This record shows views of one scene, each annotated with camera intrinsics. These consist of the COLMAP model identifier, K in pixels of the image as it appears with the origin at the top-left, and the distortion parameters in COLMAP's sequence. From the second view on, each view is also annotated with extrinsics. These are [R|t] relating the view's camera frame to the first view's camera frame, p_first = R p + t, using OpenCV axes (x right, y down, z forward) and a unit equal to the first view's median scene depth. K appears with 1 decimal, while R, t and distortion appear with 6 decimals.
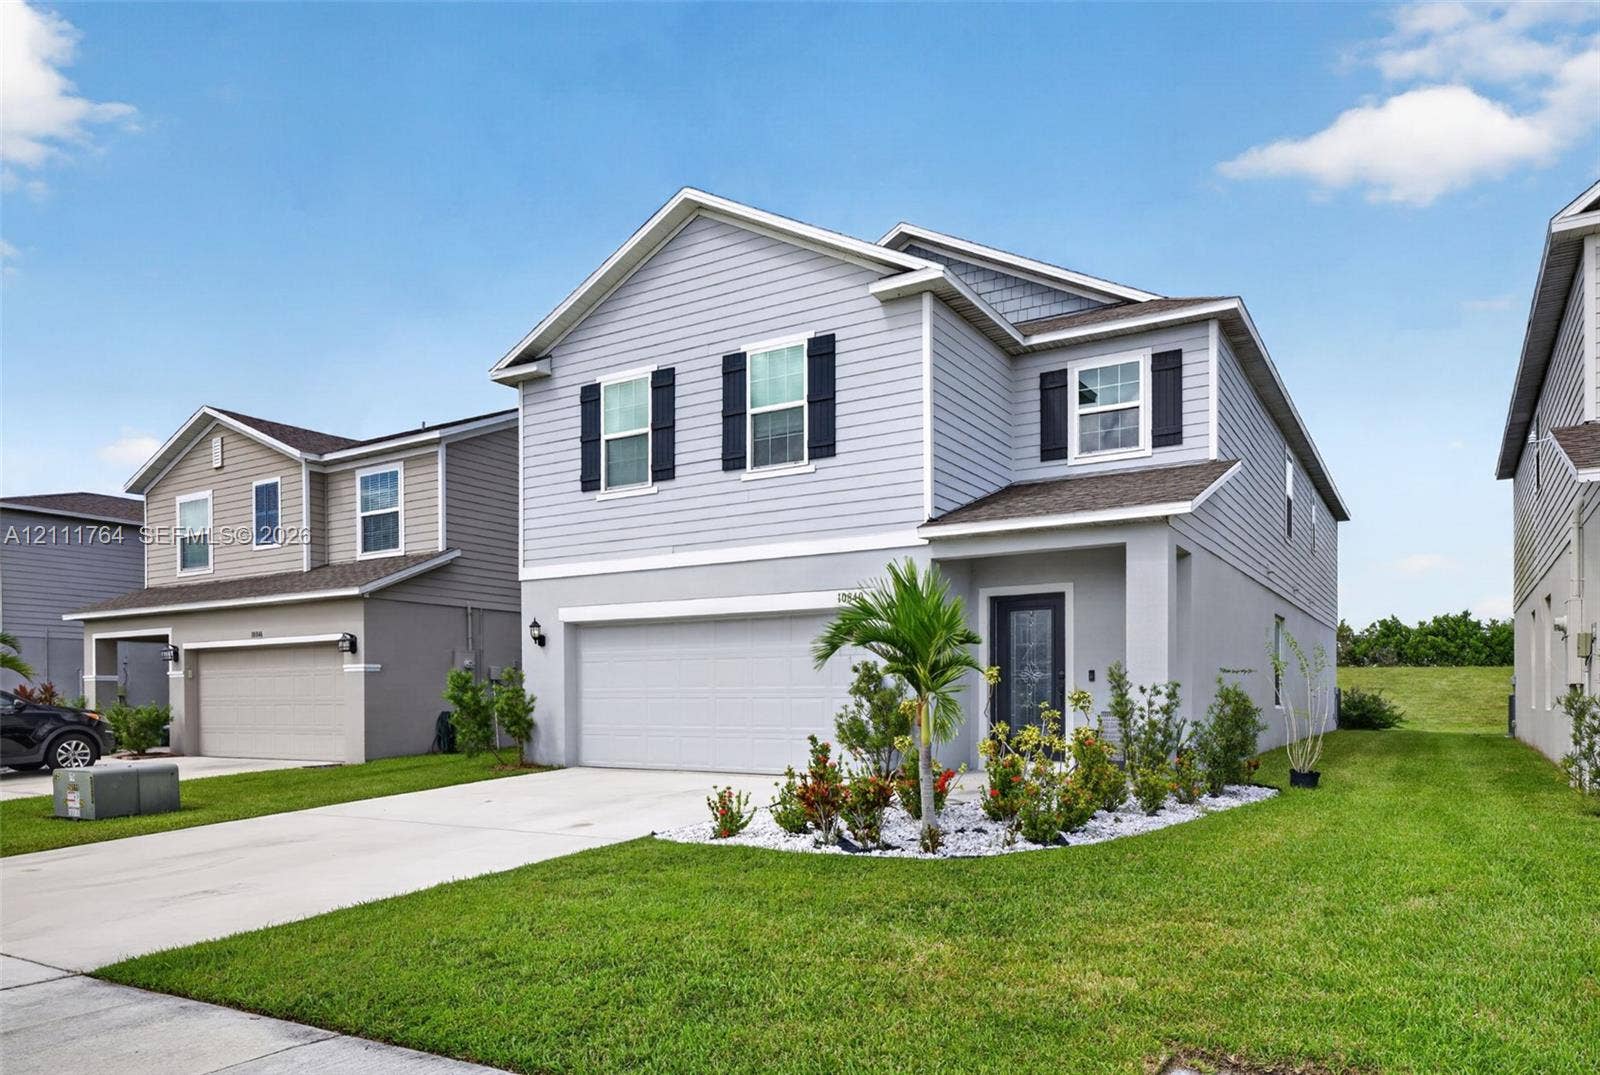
lens RADIAL K [[1042.3, 0, 800.0], [0, 1042.3, 537.5], [0, 0, 1]] dist [-0.002871, 0.000100]
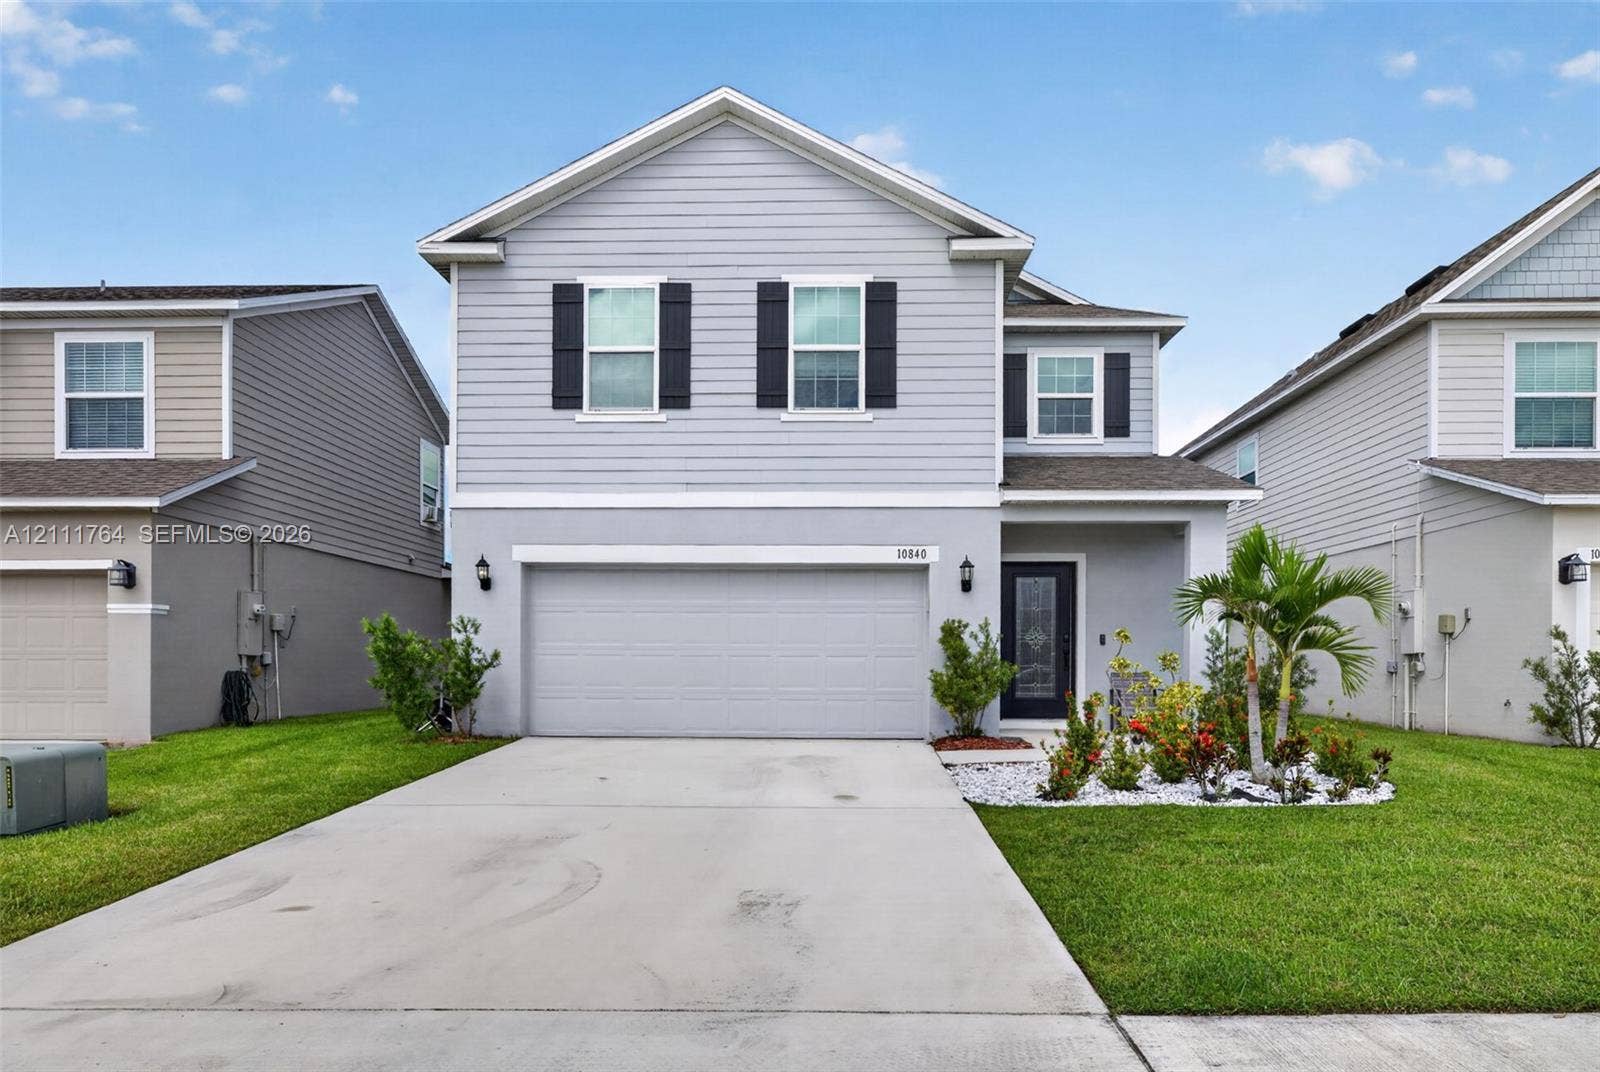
lens RADIAL K [[1039.3, 0, 800.8], [0, 1039.3, 504.8], [0, 0, 1]] dist [0.005166, 0.001400]
pose [[0.867758, 0.085130, 0.489641, -0.470640], [-0.084485, 0.996148, -0.023466, 0.038681], [-0.489753, -0.021005, 0.871608, 0.184125]]
